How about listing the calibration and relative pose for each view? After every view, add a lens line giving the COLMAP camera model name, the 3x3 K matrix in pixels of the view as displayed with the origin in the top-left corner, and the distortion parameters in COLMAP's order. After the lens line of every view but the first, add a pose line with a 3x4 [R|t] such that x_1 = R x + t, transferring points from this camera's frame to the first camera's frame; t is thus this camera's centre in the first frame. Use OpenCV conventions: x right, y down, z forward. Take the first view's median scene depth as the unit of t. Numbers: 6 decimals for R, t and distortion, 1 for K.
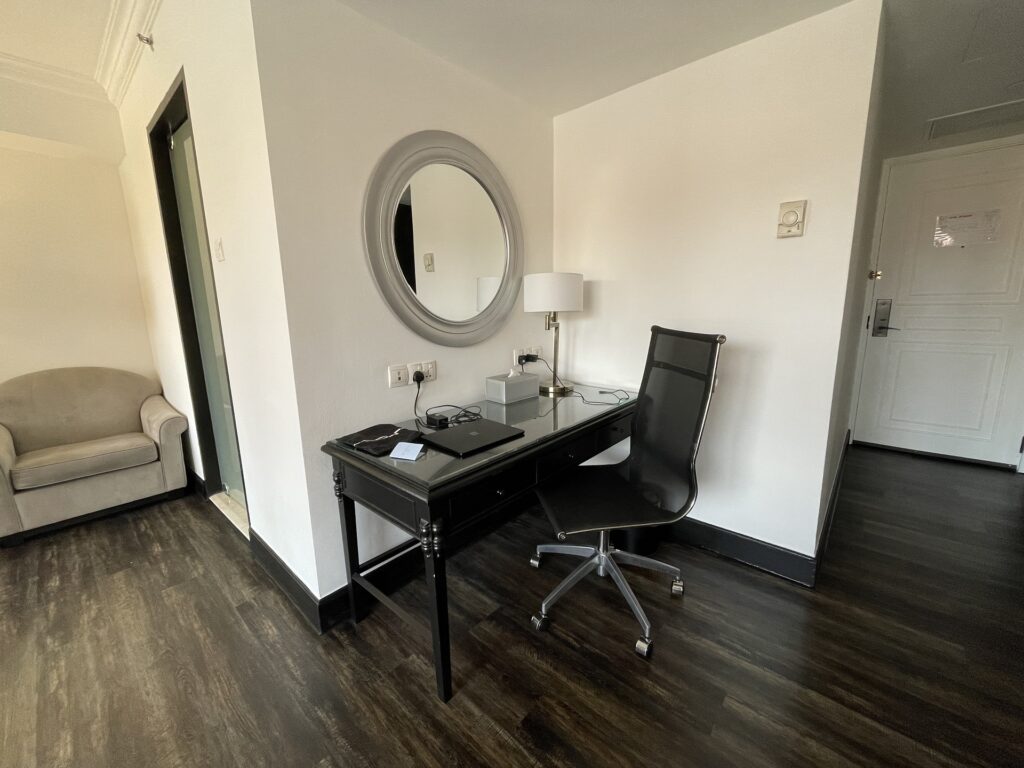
lens RADIAL K [[414.2, 0, 513.1], [0, 414.2, 383.6], [0, 0, 1]] dist [-0.007259, 0.003423]
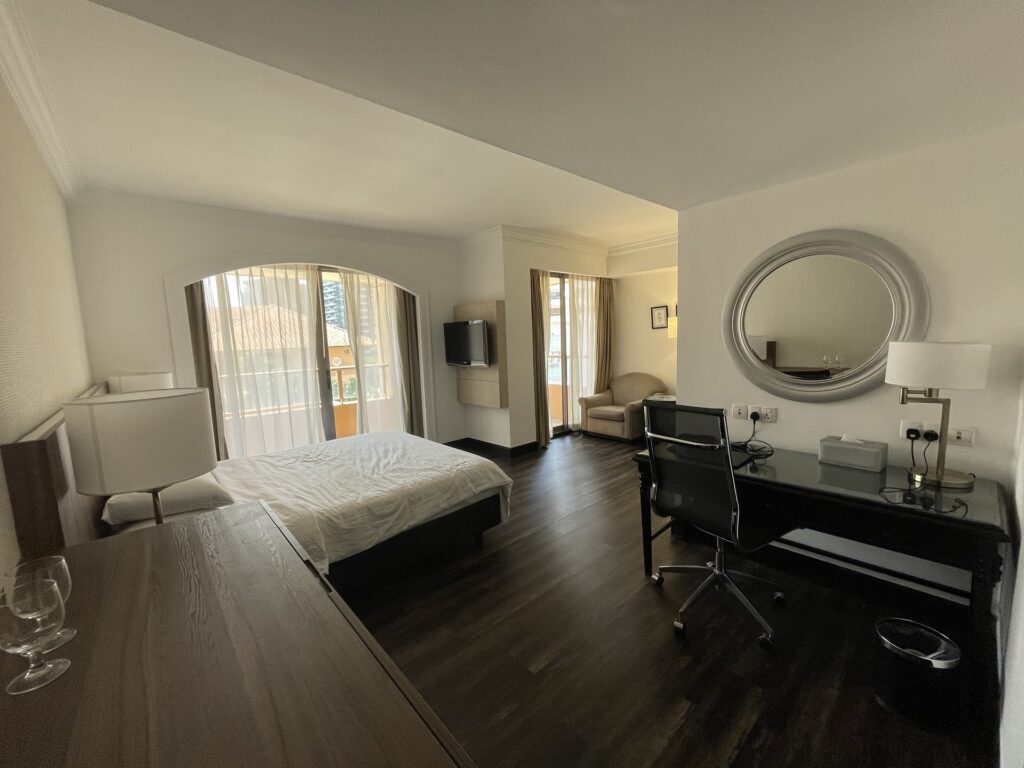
lens RADIAL K [[414.2, 0, 513.1], [0, 414.2, 383.6], [0, 0, 1]] dist [-0.007259, 0.003423]
pose [[-0.124361, 0.136255, -0.982837, 0.952266], [-0.147967, 0.976904, 0.154155, -0.169067], [0.981142, 0.164599, -0.101327, 0.253517]]
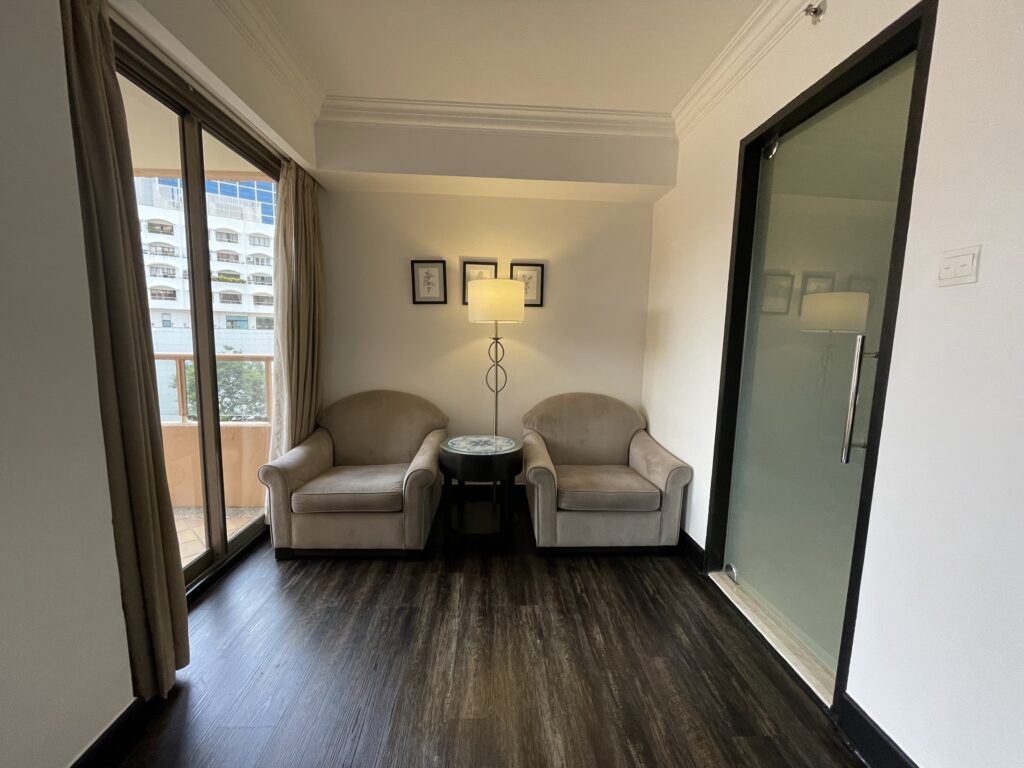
lens RADIAL K [[414.2, 0, 513.1], [0, 414.2, 383.6], [0, 0, 1]] dist [-0.007259, 0.003423]
pose [[0.698894, 0.116270, -0.705711, -0.536763], [-0.166075, 0.986111, -0.002002, -0.036500], [0.695677, 0.118600, 0.708497, 0.113008]]
